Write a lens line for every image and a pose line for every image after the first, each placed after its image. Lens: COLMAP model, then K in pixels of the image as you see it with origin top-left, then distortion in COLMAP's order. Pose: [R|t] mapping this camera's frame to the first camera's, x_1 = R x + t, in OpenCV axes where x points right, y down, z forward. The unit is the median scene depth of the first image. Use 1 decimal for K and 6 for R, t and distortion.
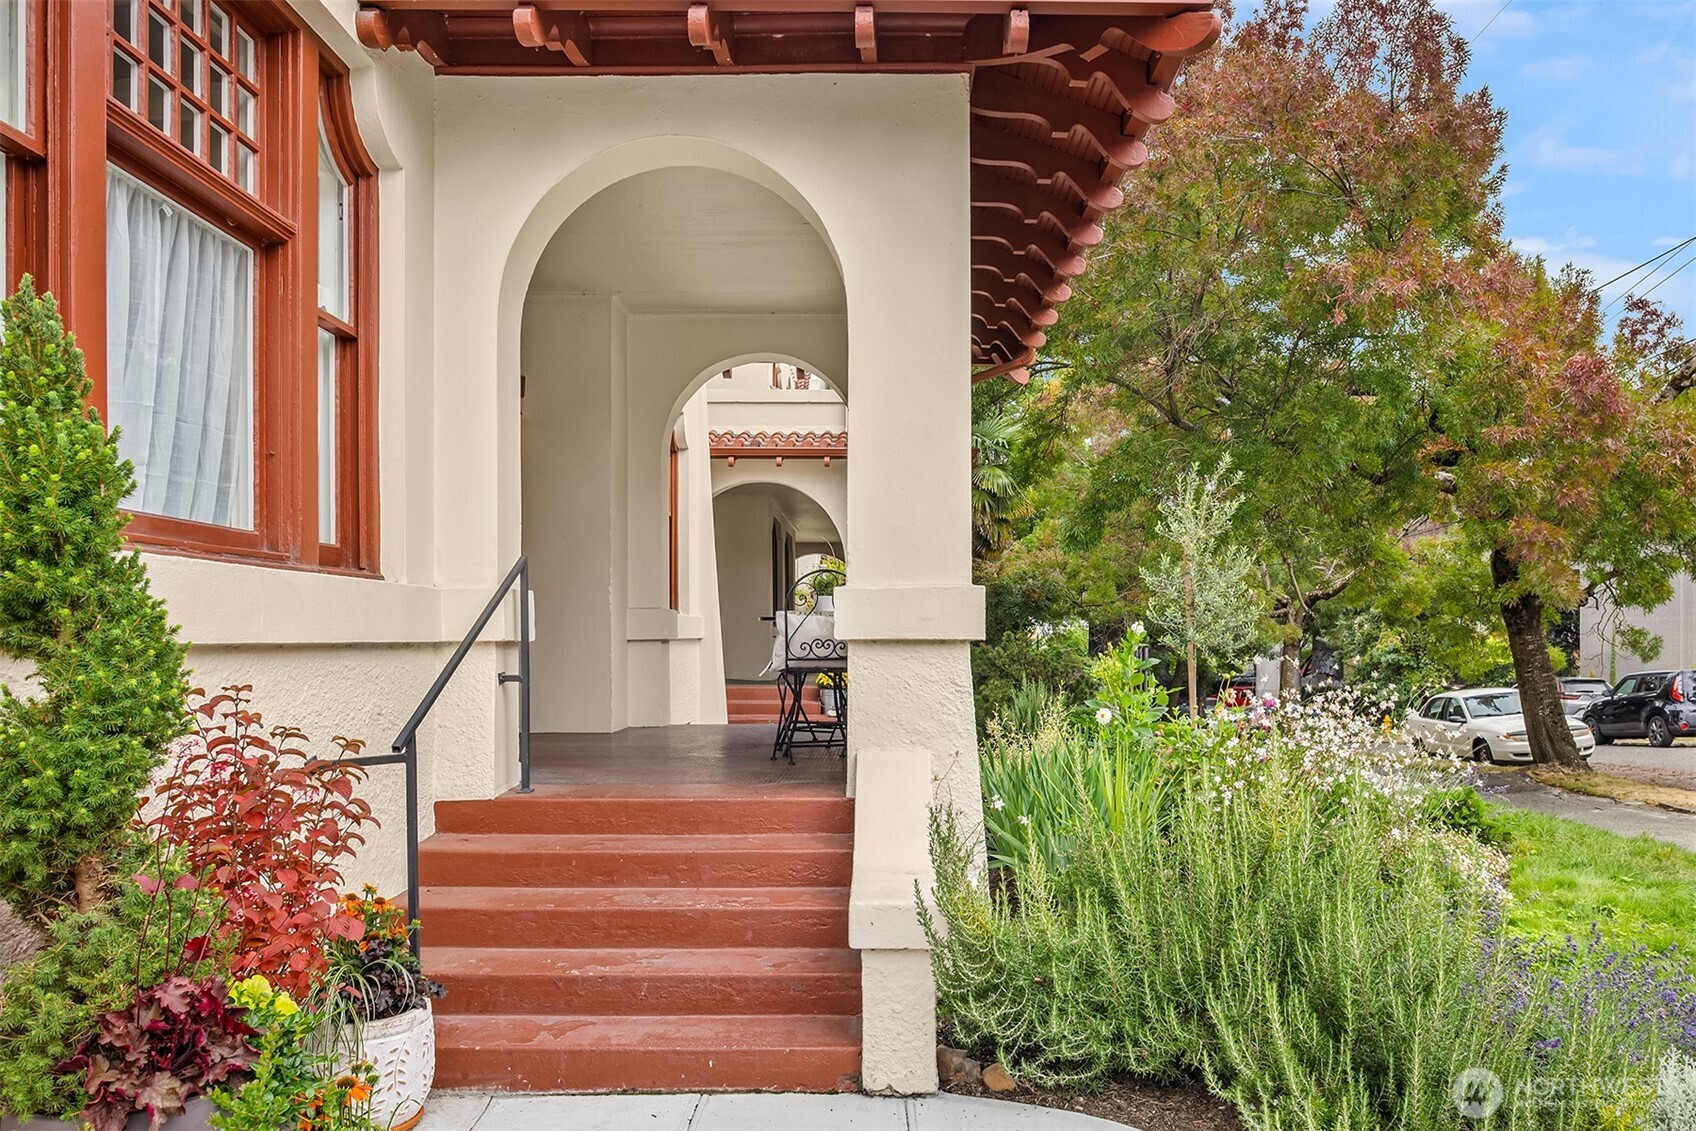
lens RADIAL K [[1177.5, 0, 846.8], [0, 1177.5, 625.2], [0, 0, 1]] dist [-0.055419, 0.035222]
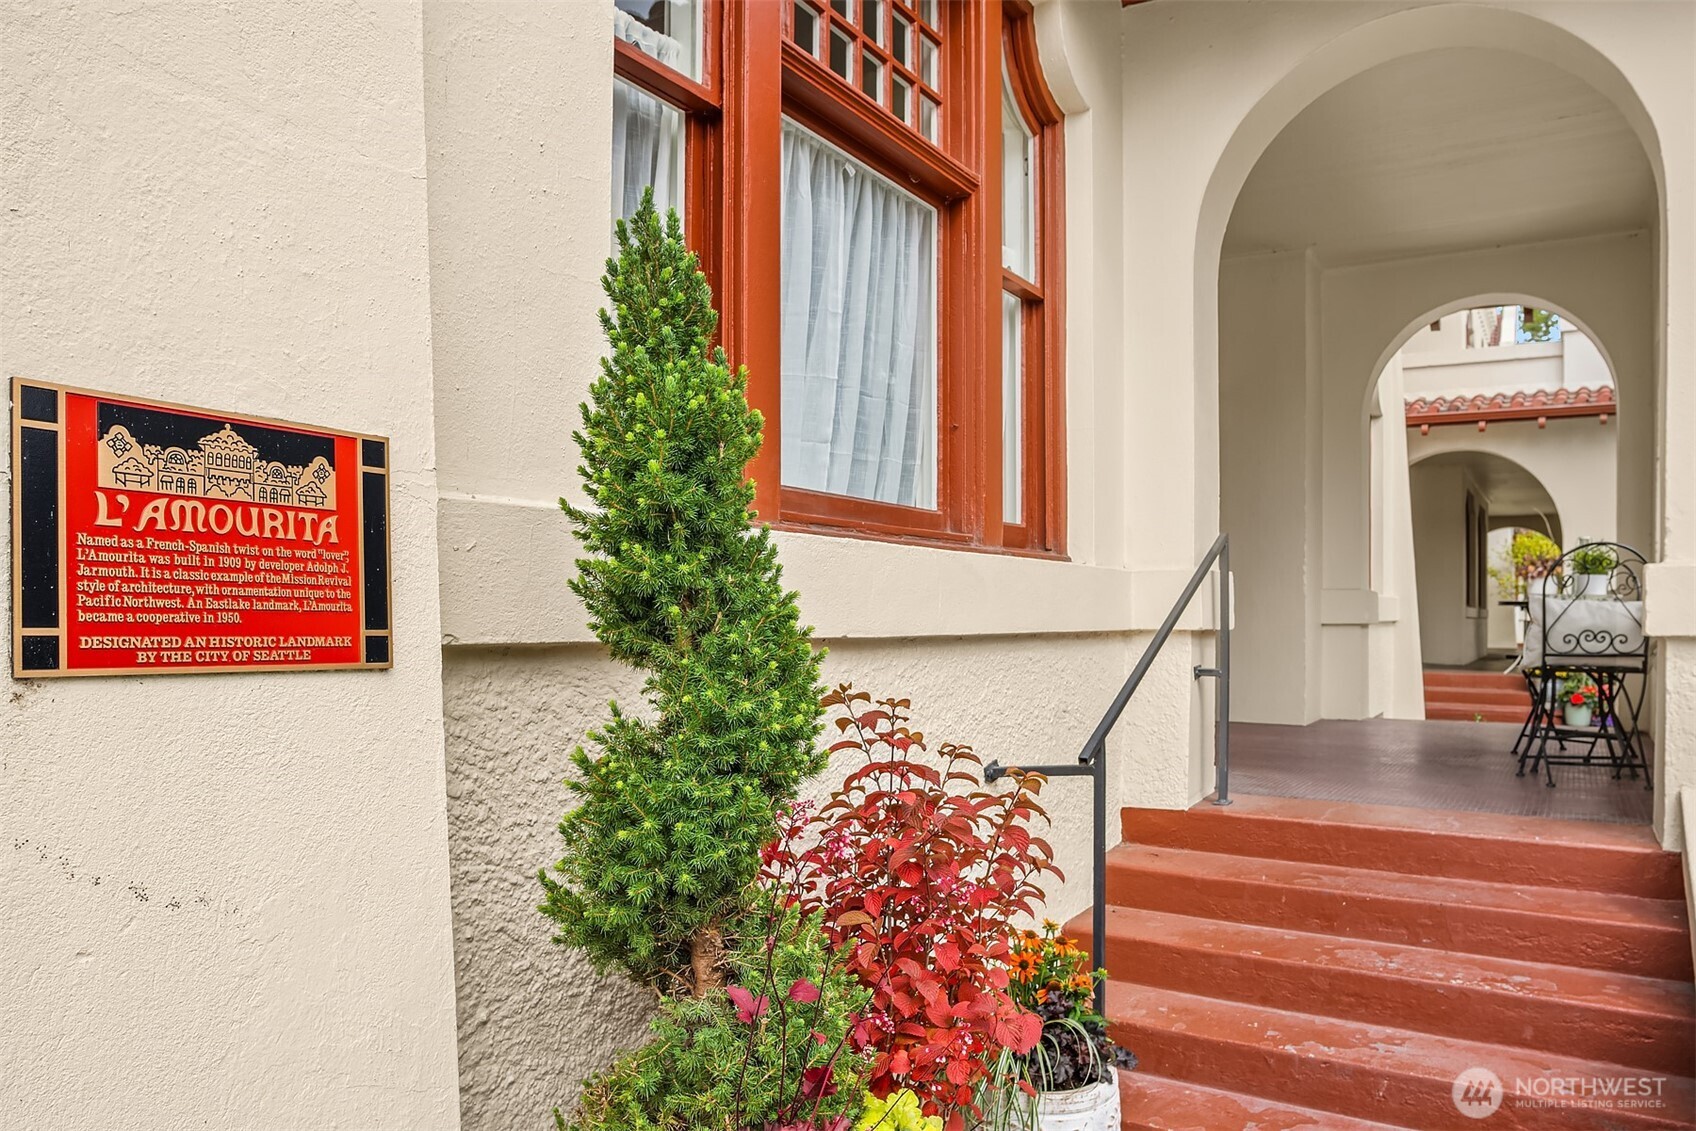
lens RADIAL K [[1177.5, 0, 846.8], [0, 1177.5, 625.2], [0, 0, 1]] dist [-0.055419, 0.035222]
pose [[0.845193, 0.015298, -0.534243, -0.074751], [-0.006012, 0.999799, 0.019119, -0.007806], [0.534428, -0.012947, 0.845115, 0.183711]]
